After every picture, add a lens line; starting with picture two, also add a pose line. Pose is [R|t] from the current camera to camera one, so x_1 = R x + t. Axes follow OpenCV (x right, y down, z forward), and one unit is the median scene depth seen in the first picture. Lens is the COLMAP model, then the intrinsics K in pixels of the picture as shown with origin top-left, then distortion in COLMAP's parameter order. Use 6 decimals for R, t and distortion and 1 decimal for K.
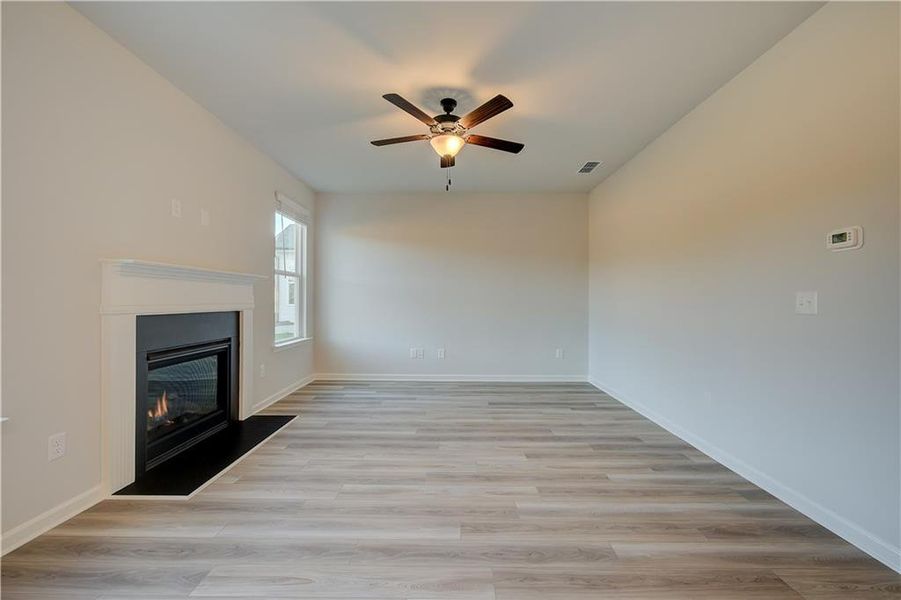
lens RADIAL K [[369.7, 0, 450.5], [0, 369.7, 300.0], [0, 0, 1]] dist [-0.007905, -0.000012]
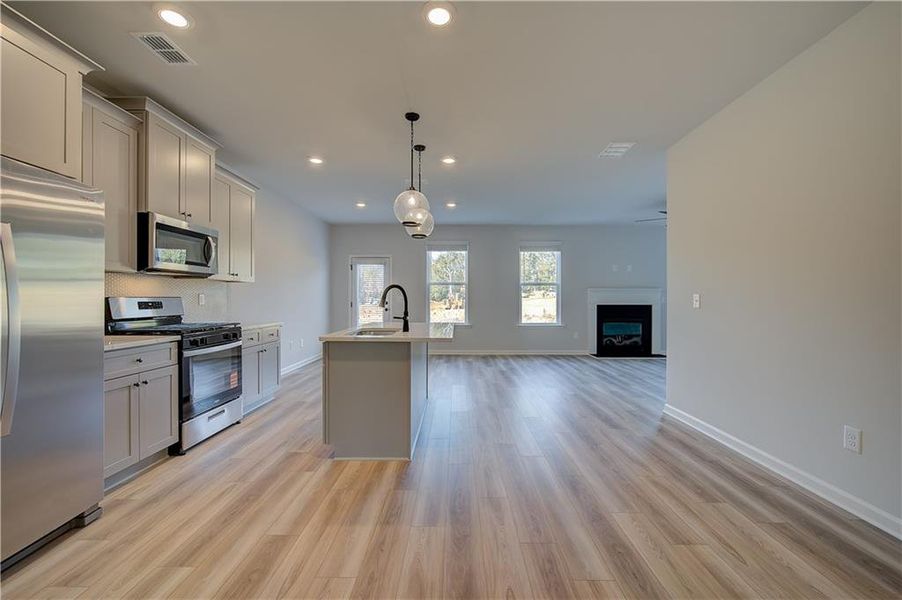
lens RADIAL K [[370.1, 0, 451.0], [0, 370.1, 300.0], [0, 0, 1]] dist [-0.007905, -0.000012]
pose [[0.001591, -0.001862, -0.999997, 2.028141], [0.002110, 0.999996, -0.001859, 0.007555], [0.999997, -0.002107, 0.001595, -0.264339]]
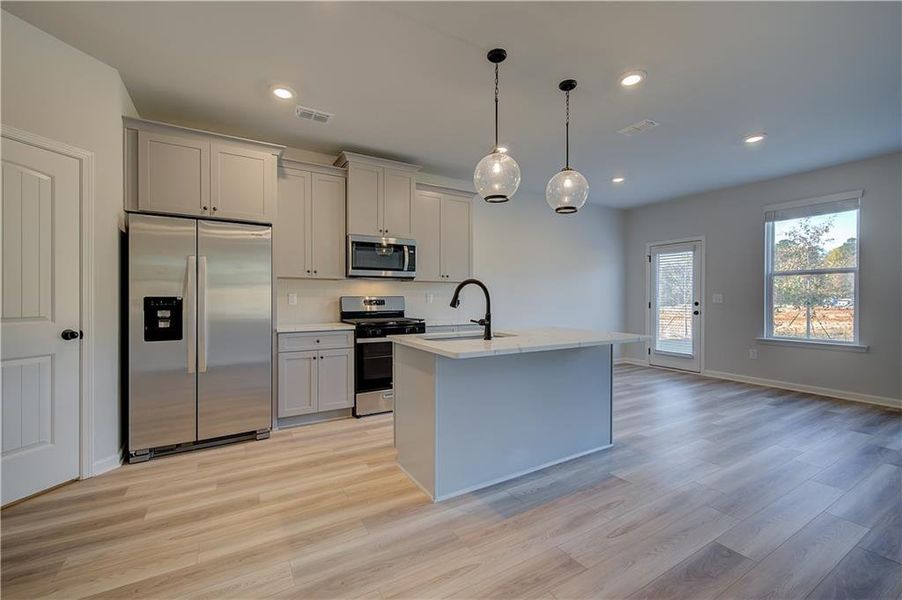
lens RADIAL K [[377.9, 0, 451.0], [0, 377.9, 300.0], [0, 0, 1]] dist [0.001229, 0.000016]
pose [[-0.850846, -0.001918, -0.525411, 1.461378], [-0.003489, 0.999992, 0.002000, 0.004860], [0.525403, 0.003534, -0.850846, 0.298184]]
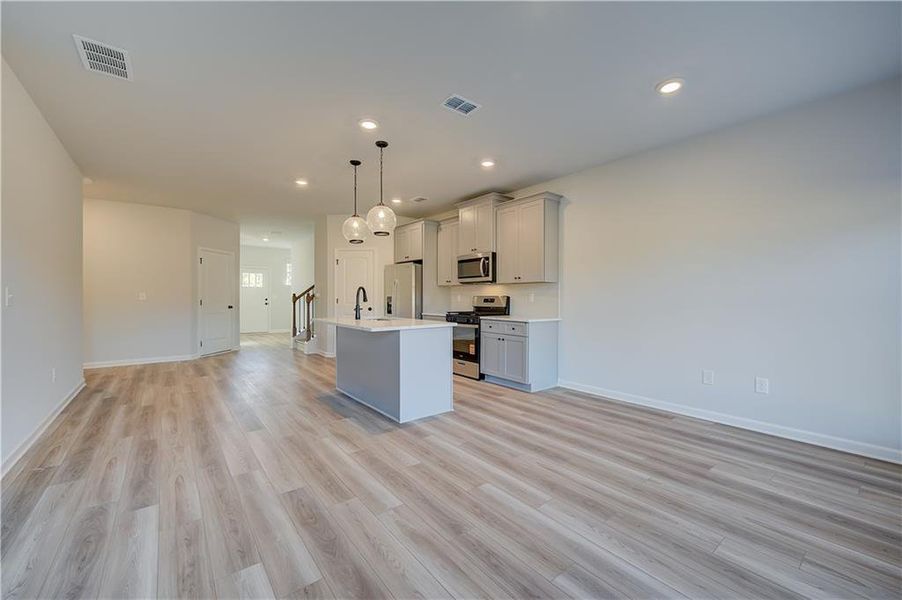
lens RADIAL K [[358.4, 0, 453.8], [0, 358.4, 300.4], [0, 0, 1]] dist [0.002406, -0.000559]
pose [[-0.638144, -0.011238, 0.769835, -0.477987], [-0.006349, 0.999936, 0.009335, 0.000952], [-0.769891, 0.001069, -0.638175, 0.249581]]
